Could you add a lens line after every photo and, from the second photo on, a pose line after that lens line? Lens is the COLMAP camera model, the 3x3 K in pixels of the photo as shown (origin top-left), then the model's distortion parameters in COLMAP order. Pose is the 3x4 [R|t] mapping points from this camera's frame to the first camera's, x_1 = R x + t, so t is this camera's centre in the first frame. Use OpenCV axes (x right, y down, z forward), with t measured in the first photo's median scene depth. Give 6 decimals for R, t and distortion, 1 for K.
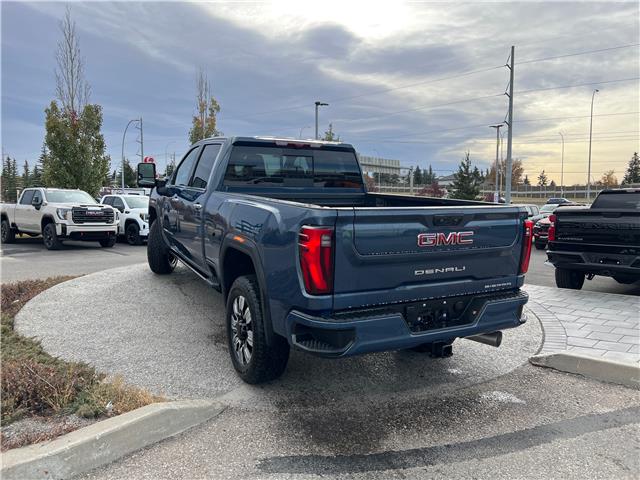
lens RADIAL K [[479.1, 0, 325.7], [0, 479.1, 239.6], [0, 0, 1]] dist [0.066765, -0.076241]
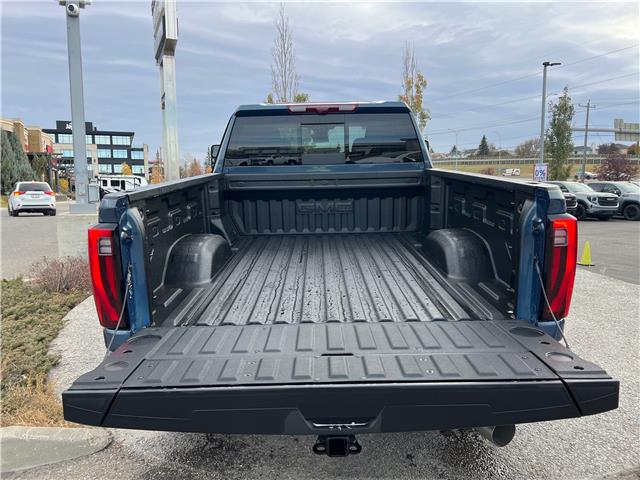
lens RADIAL K [[480.0, 0, 320.0], [0, 480.0, 240.0], [0, 0, 1]] dist [0.059724, -0.065499]
pose [[0.881353, 0.039083, -0.470840, 0.394459], [-0.020075, 0.998770, 0.045327, -0.029291], [0.472032, -0.030496, 0.881054, 0.396999]]
